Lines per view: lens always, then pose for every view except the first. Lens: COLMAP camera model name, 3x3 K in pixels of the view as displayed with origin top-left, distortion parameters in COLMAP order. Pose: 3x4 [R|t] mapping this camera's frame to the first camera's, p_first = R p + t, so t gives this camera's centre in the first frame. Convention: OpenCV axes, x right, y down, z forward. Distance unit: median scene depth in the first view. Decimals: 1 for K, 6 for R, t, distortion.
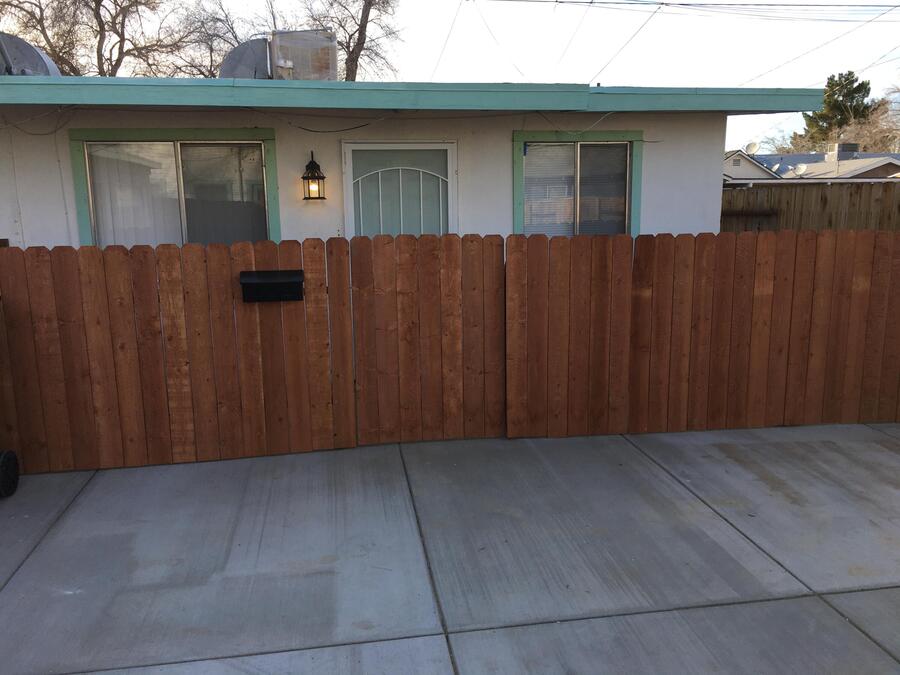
lens RADIAL K [[762.9, 0, 462.3], [0, 762.9, 338.7], [0, 0, 1]] dist [0.038106, -0.011233]
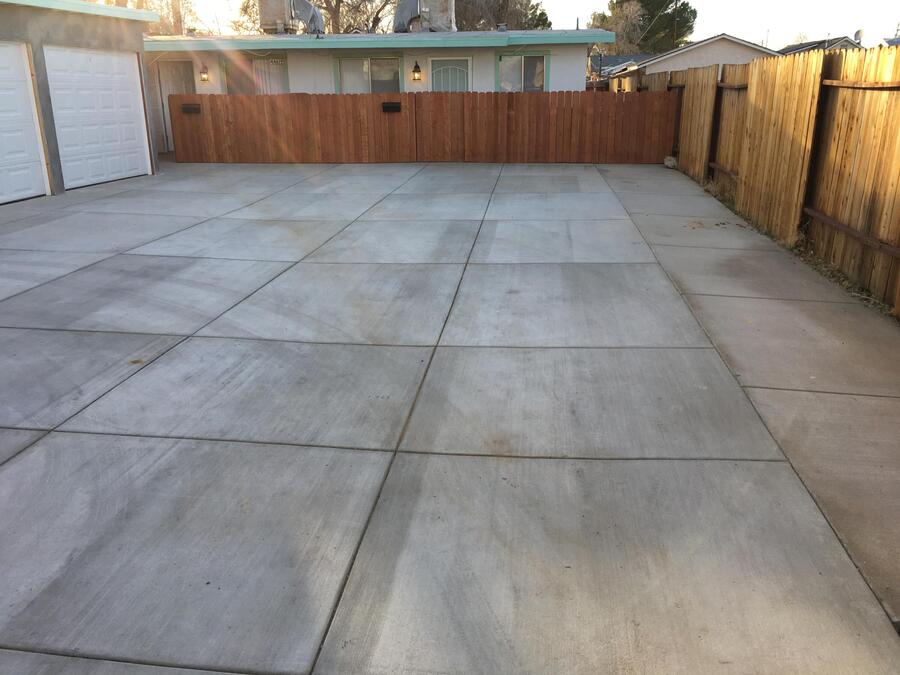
lens RADIAL K [[762.9, 0, 462.3], [0, 762.9, 338.7], [0, 0, 1]] dist [0.038106, -0.011233]
pose [[0.964044, 0.085599, -0.251579, 0.889085], [-0.048490, 0.987470, 0.150173, 0.375892], [0.261281, -0.132574, 0.956115, -2.042936]]
